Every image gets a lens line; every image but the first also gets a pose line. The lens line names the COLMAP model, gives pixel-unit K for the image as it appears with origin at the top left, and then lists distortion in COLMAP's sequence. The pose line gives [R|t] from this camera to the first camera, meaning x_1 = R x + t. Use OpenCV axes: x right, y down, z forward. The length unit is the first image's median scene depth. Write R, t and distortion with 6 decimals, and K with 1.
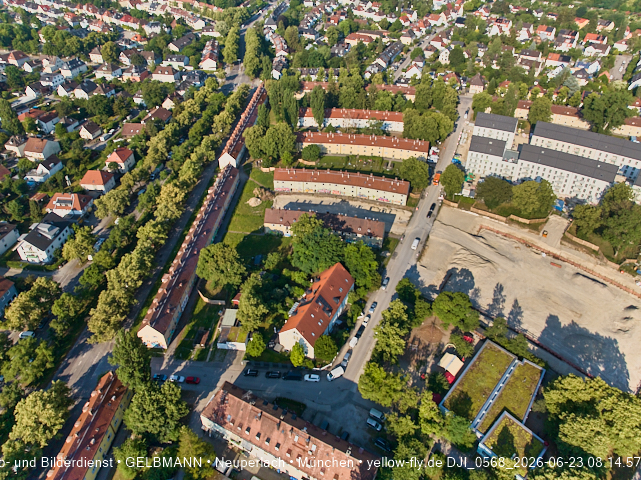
lens RADIAL K [[451.4, 0, 319.7], [0, 451.4, 173.0], [0, 0, 1]] dist [-0.021981, 0.007750]
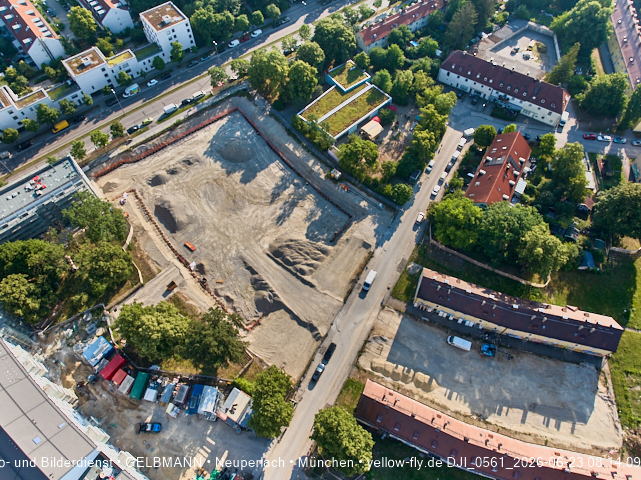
lens RADIAL K [[451.4, 0, 319.7], [0, 451.4, 173.0], [0, 0, 1]] dist [-0.021981, 0.007750]
pose [[-0.996296, -0.064101, 0.057322, 0.202129], [0.053173, 0.064663, 0.996489, -0.426853], [-0.067583, 0.995846, -0.061015, 0.684498]]
